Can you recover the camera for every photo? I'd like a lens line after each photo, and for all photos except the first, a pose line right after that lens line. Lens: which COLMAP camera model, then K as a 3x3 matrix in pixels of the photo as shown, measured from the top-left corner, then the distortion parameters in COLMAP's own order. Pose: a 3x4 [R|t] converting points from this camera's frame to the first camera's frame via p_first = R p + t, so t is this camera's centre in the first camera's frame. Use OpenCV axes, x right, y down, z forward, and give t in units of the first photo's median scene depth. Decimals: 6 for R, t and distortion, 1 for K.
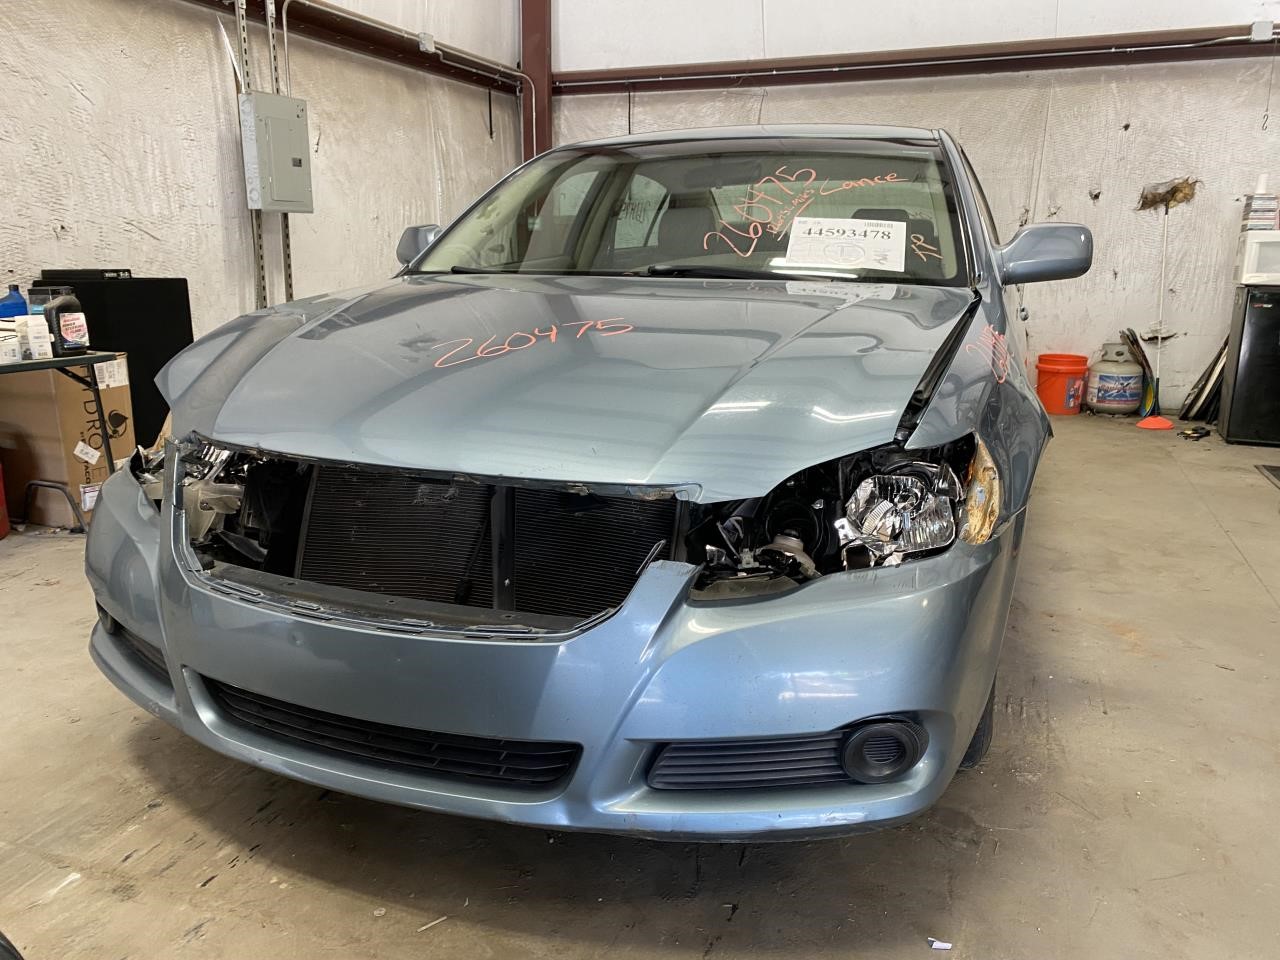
lens RADIAL K [[976.9, 0, 629.9], [0, 976.9, 469.0], [0, 0, 1]] dist [0.012470, -0.002402]
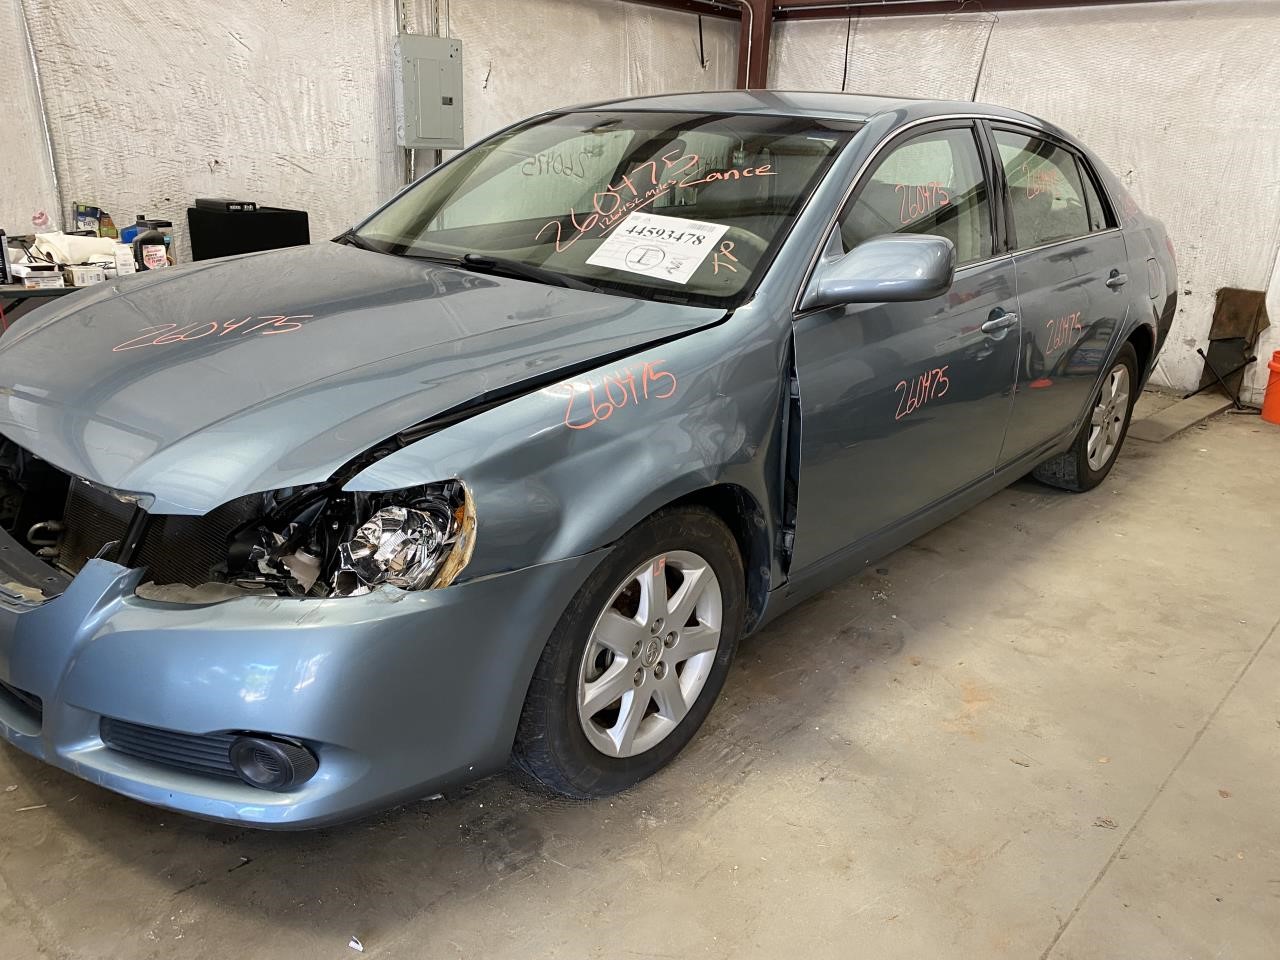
lens RADIAL K [[976.9, 0, 646.3], [0, 976.9, 490.0], [0, 0, 1]] dist [0.012470, -0.002402]
pose [[0.933009, 0.153029, -0.325694, 0.286121], [-0.117362, 0.984987, 0.126595, -0.059080], [0.340177, -0.079890, 0.936962, 0.043626]]
